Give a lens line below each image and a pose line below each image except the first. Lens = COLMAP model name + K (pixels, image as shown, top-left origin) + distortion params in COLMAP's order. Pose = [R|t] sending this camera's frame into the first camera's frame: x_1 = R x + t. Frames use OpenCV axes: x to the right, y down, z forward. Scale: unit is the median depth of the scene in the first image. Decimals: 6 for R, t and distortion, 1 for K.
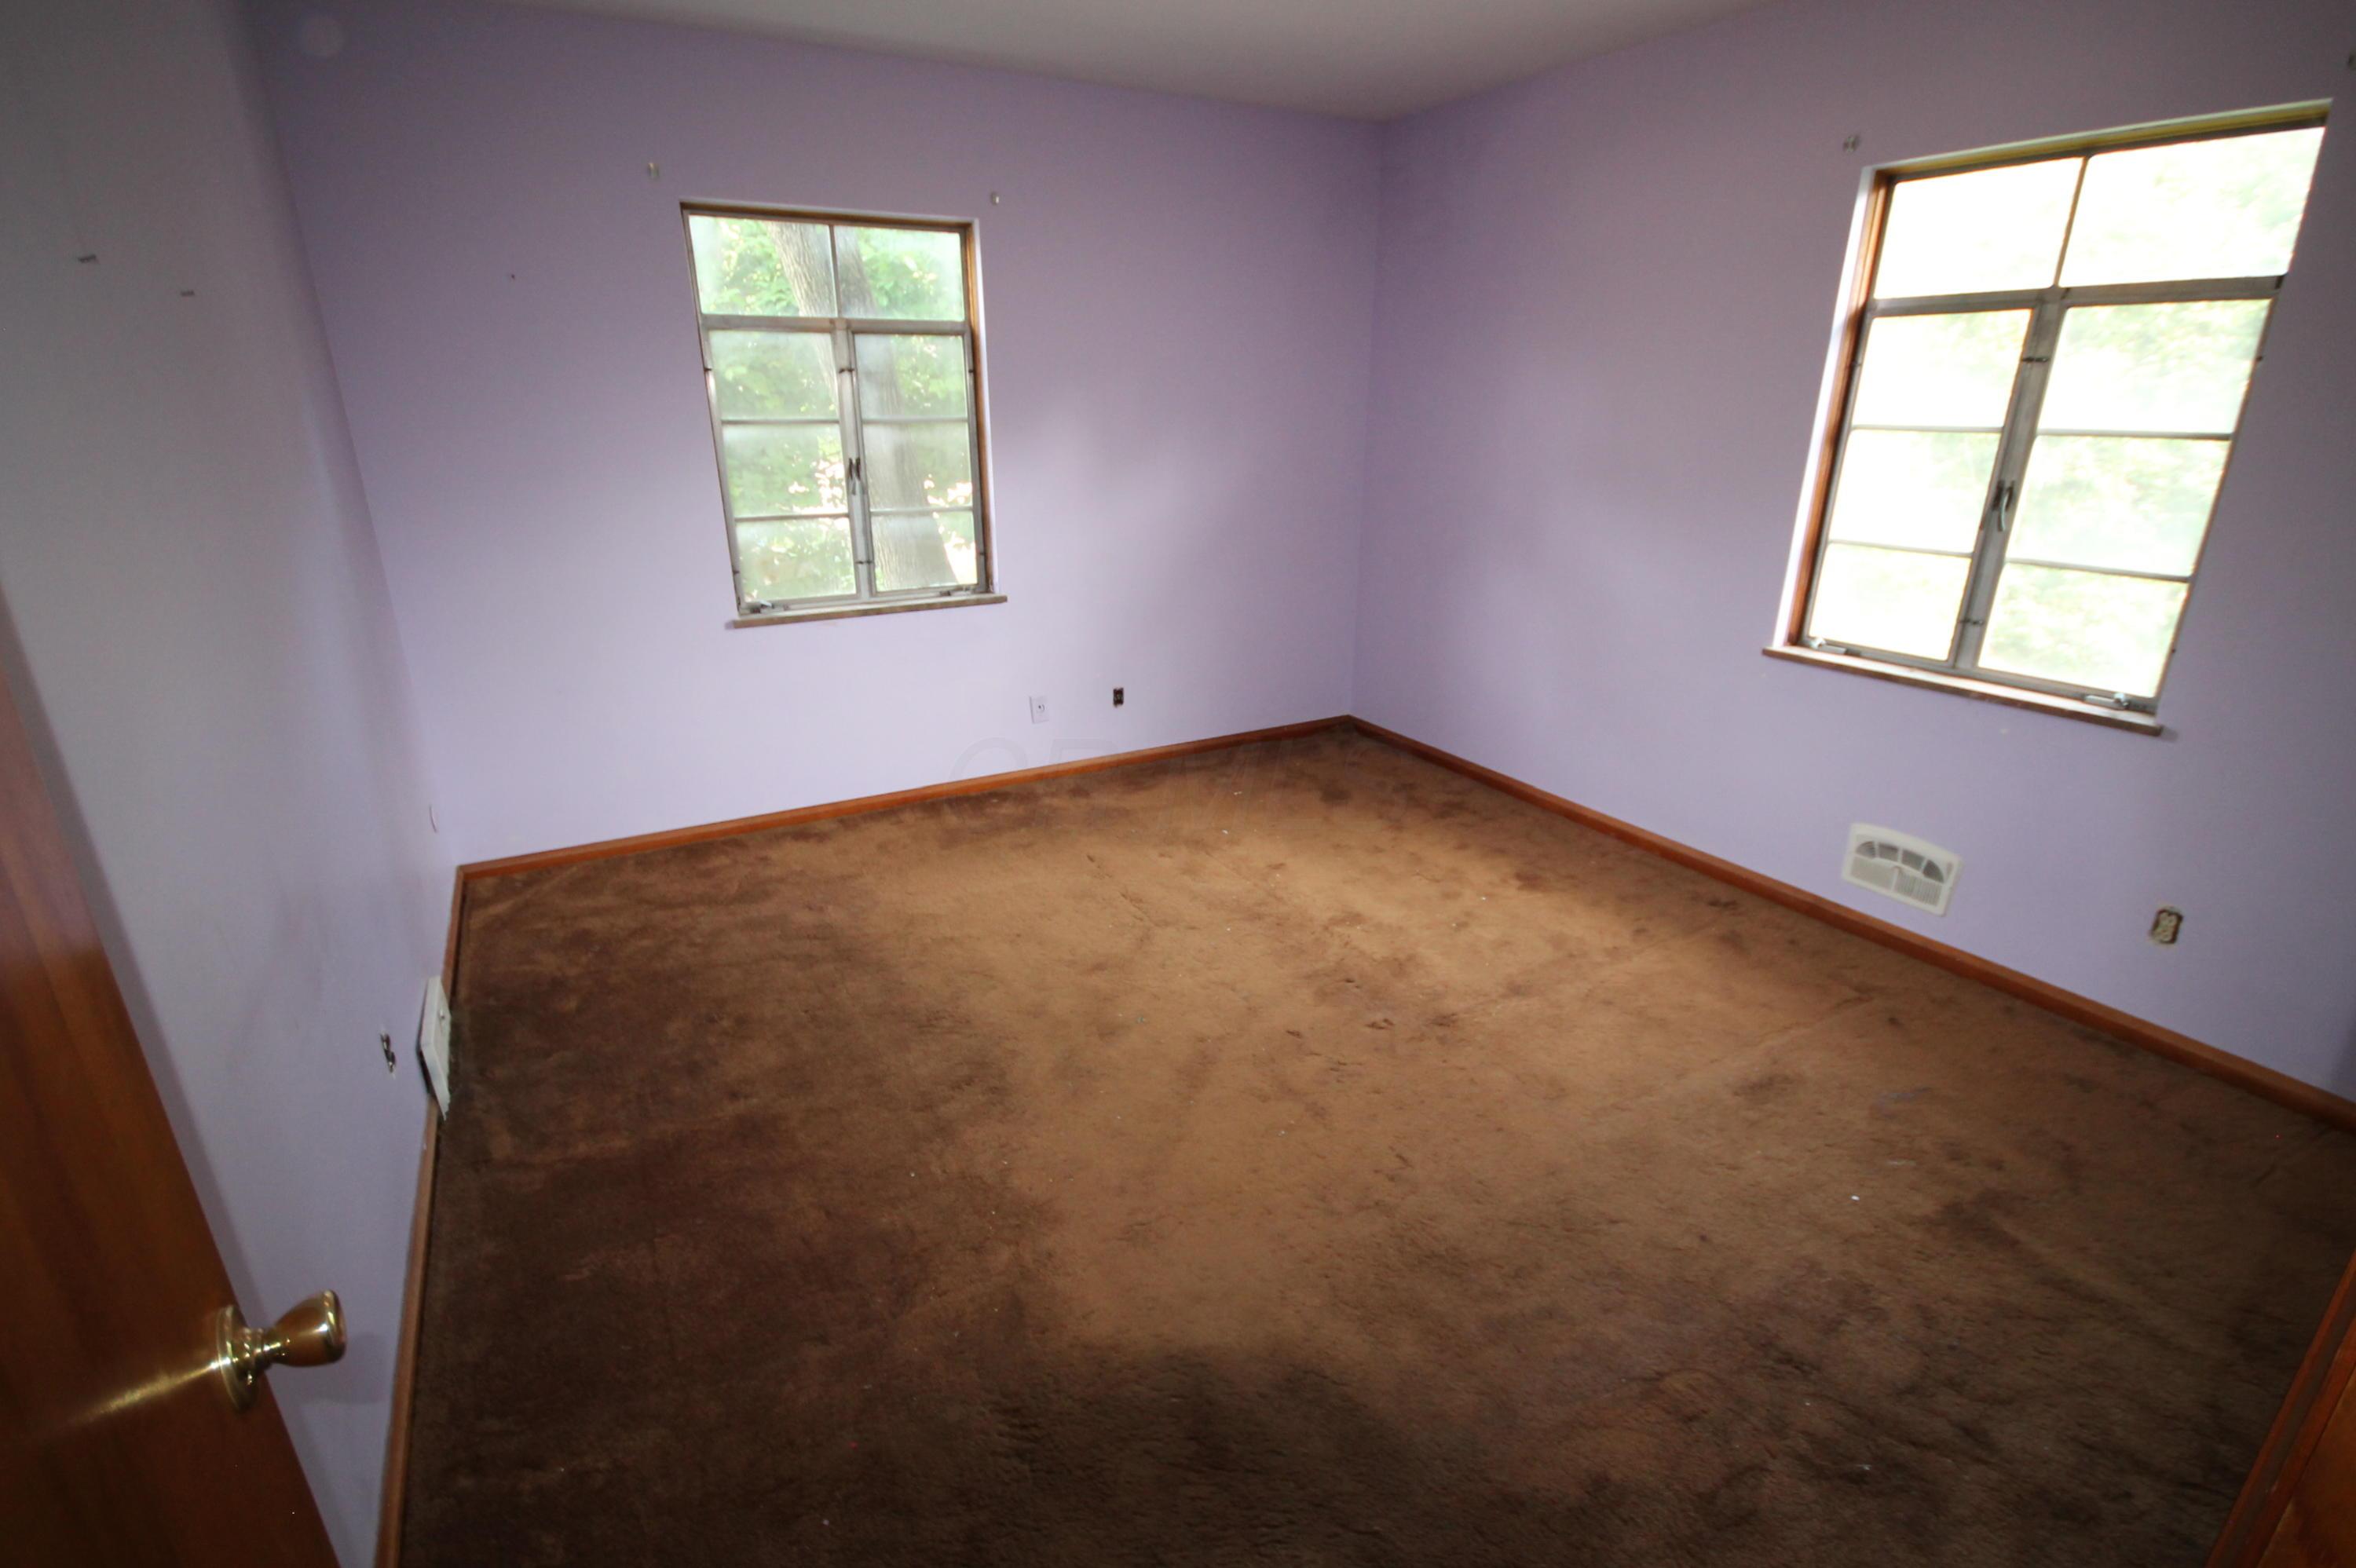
lens RADIAL K [[1112.6, 0, 1184.4], [0, 1112.6, 797.0], [0, 0, 1]] dist [0.000740, -0.006303]
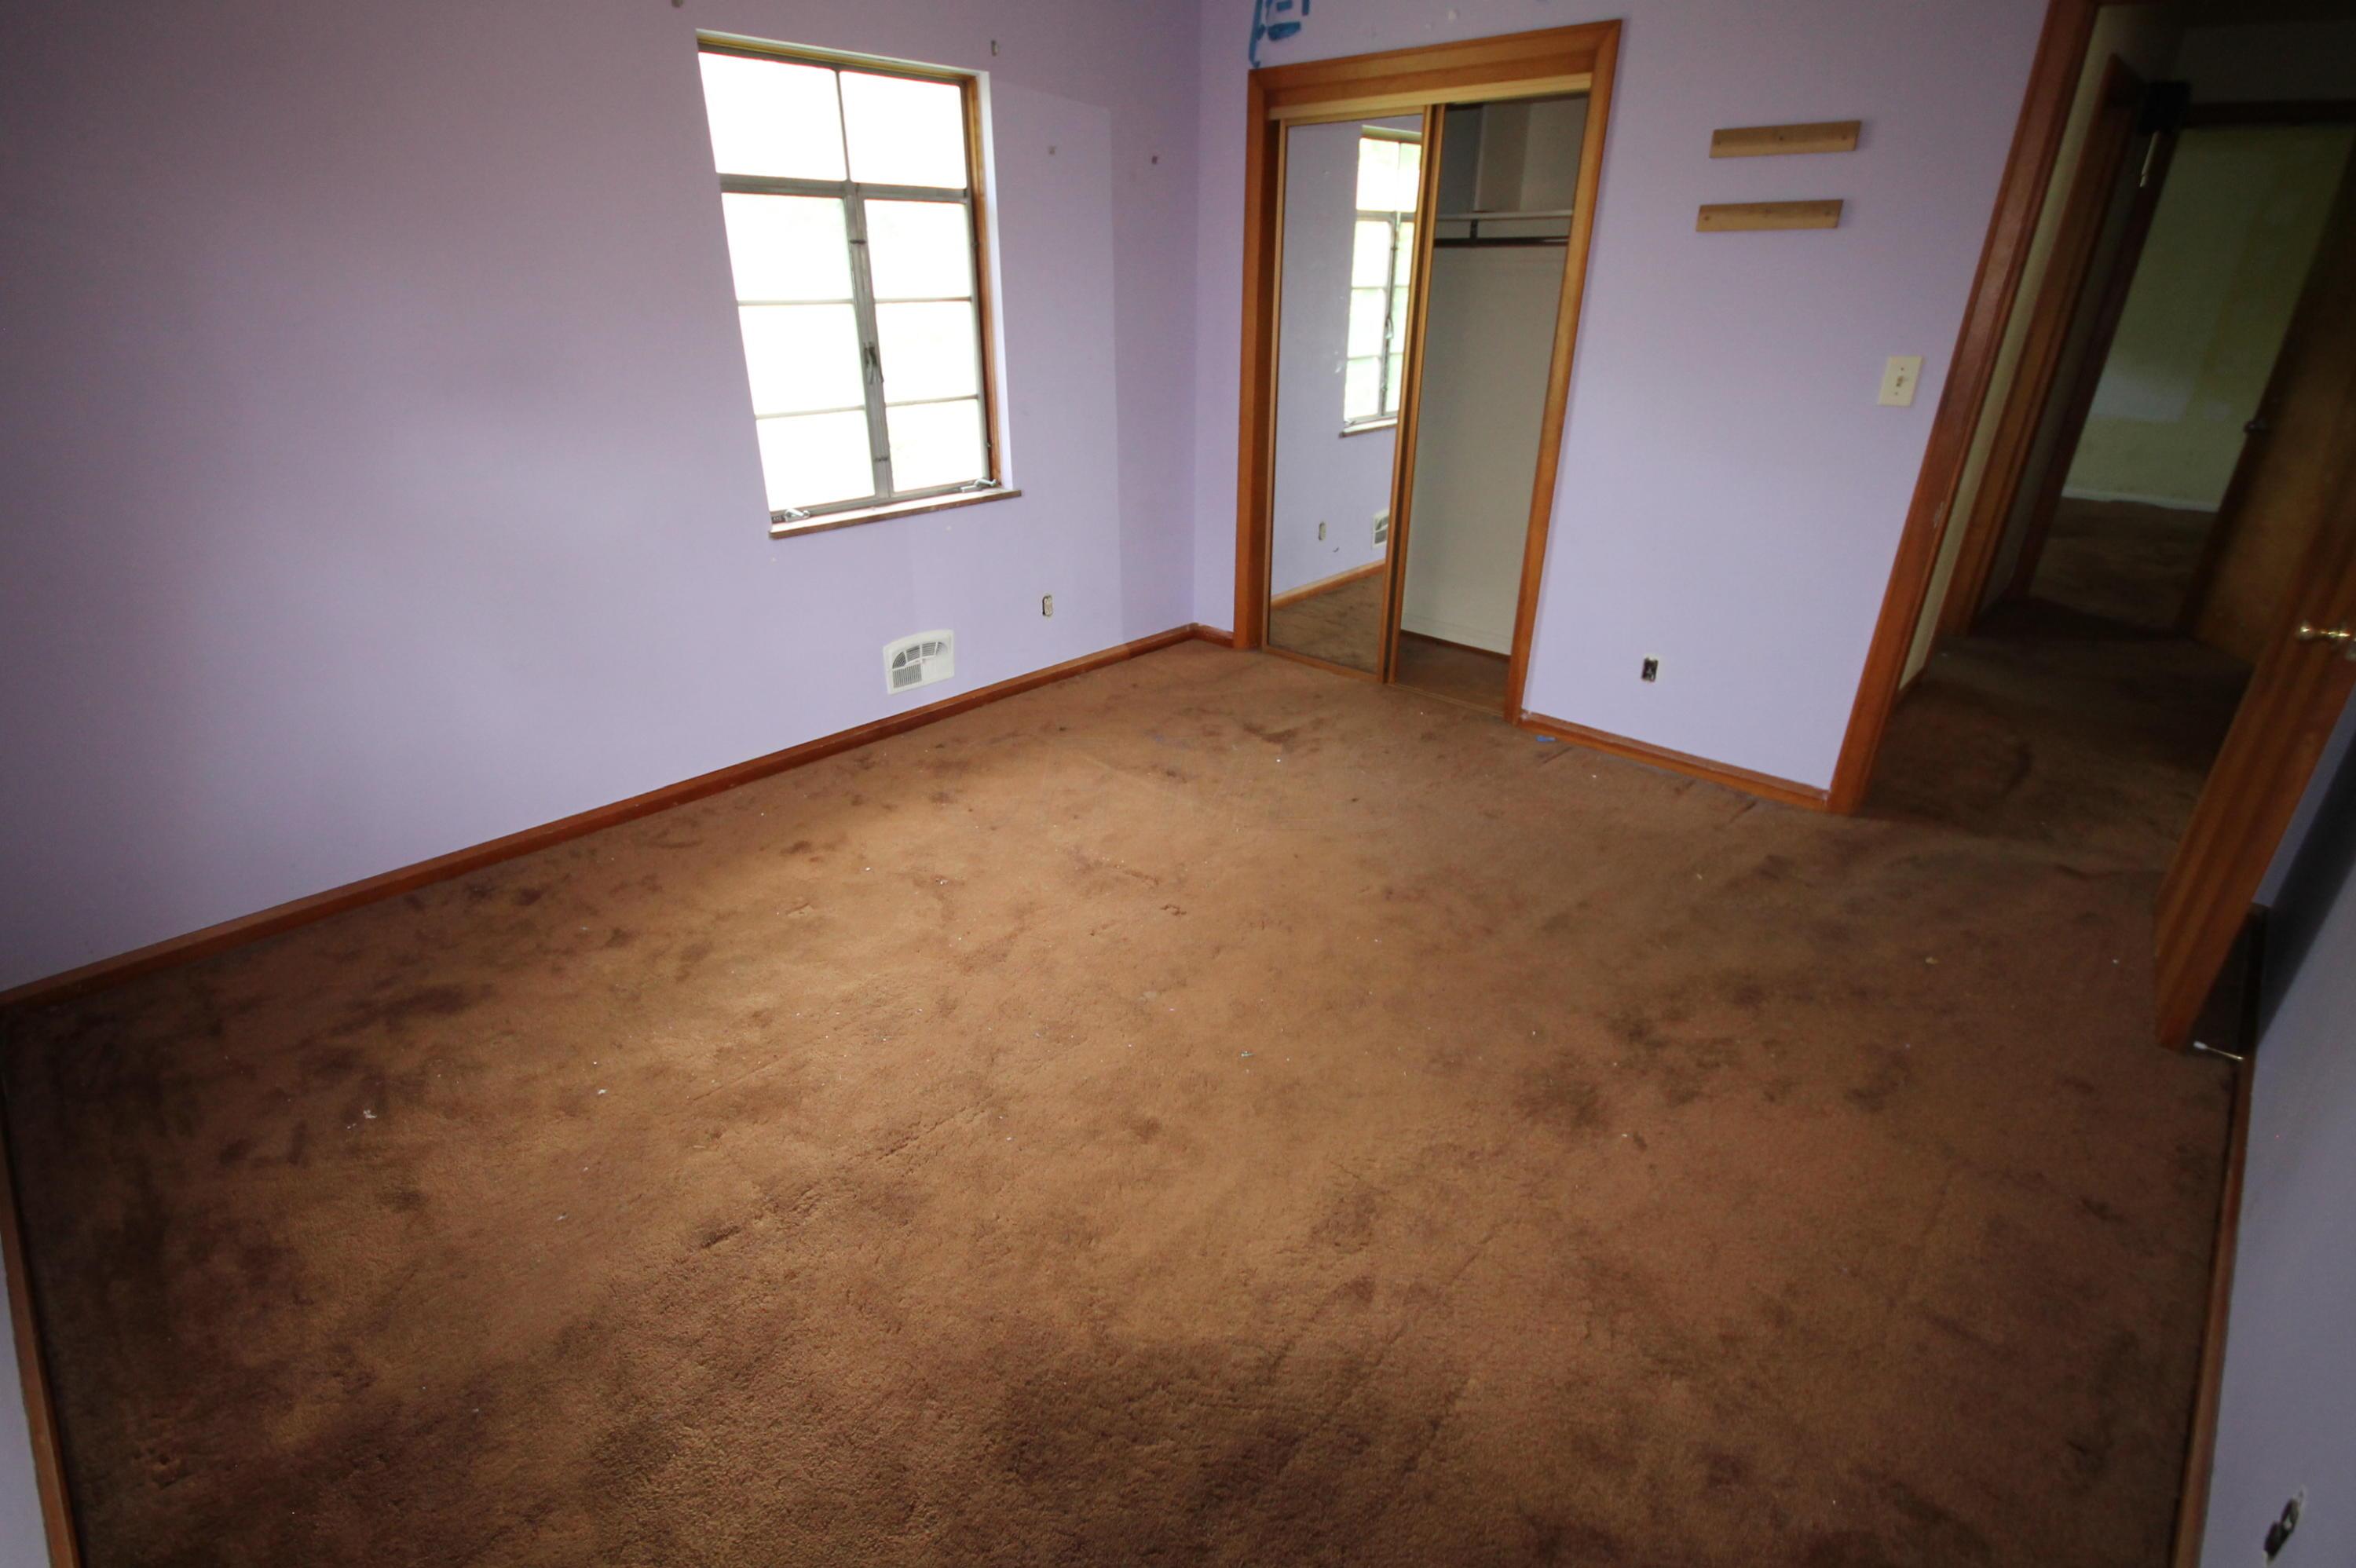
lens RADIAL K [[1112.6, 0, 1184.4], [0, 1112.6, 797.0], [0, 0, 1]] dist [0.000740, -0.006303]
pose [[-0.290421, -0.419118, 0.860230, -0.627357], [0.322636, 0.803448, 0.500377, -0.365604], [-0.900867, 0.422861, -0.098116, 0.966082]]
